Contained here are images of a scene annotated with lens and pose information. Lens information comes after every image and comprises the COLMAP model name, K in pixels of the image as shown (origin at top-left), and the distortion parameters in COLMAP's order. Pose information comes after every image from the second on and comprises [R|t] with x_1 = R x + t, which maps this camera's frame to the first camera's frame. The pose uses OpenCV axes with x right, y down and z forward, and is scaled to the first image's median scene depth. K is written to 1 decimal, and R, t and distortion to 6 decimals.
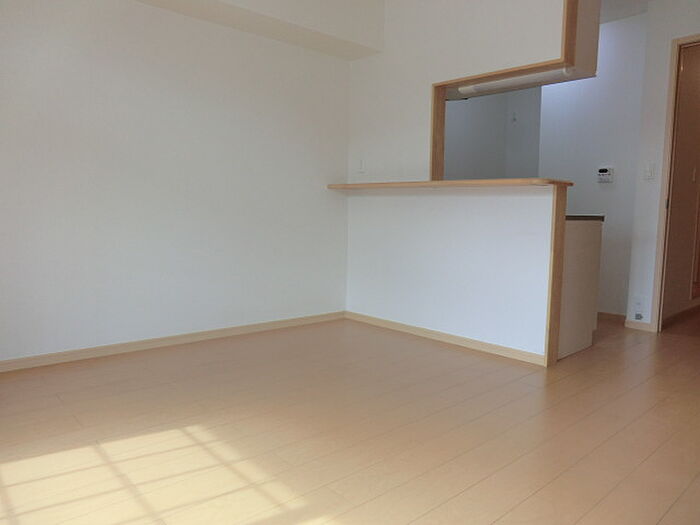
lens RADIAL K [[516.3, 0, 350.0], [0, 516.3, 262.5], [0, 0, 1]] dist [-0.114661, 0.114629]
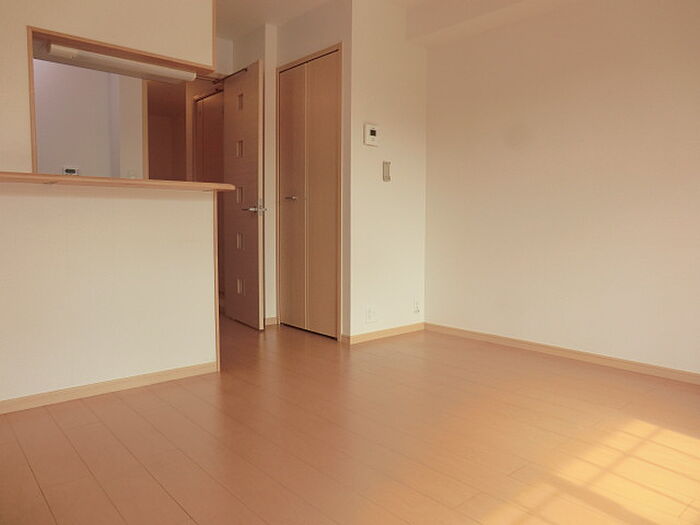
lens RADIAL K [[516.3, 0, 350.0], [0, 516.3, 262.5], [0, 0, 1]] dist [-0.114661, 0.114629]
pose [[0.017479, -0.096905, 0.995140, -0.504516], [0.097635, 0.990701, 0.094758, -0.066309], [-0.995069, 0.095505, 0.026778, 0.591046]]
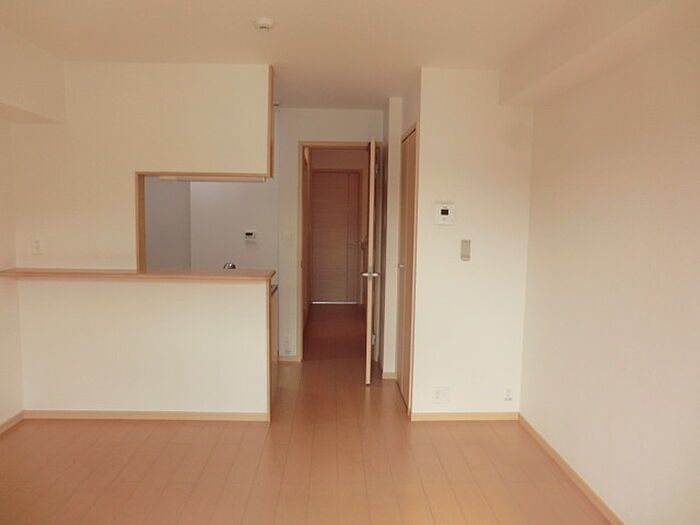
lens RADIAL K [[516.3, 0, 350.0], [0, 516.3, 262.5], [0, 0, 1]] dist [-0.114661, 0.114629]
pose [[0.644734, -0.080023, 0.760207, -0.334650], [0.072819, 0.996412, 0.043129, -0.182946], [-0.760931, 0.027551, 0.648248, 0.036548]]
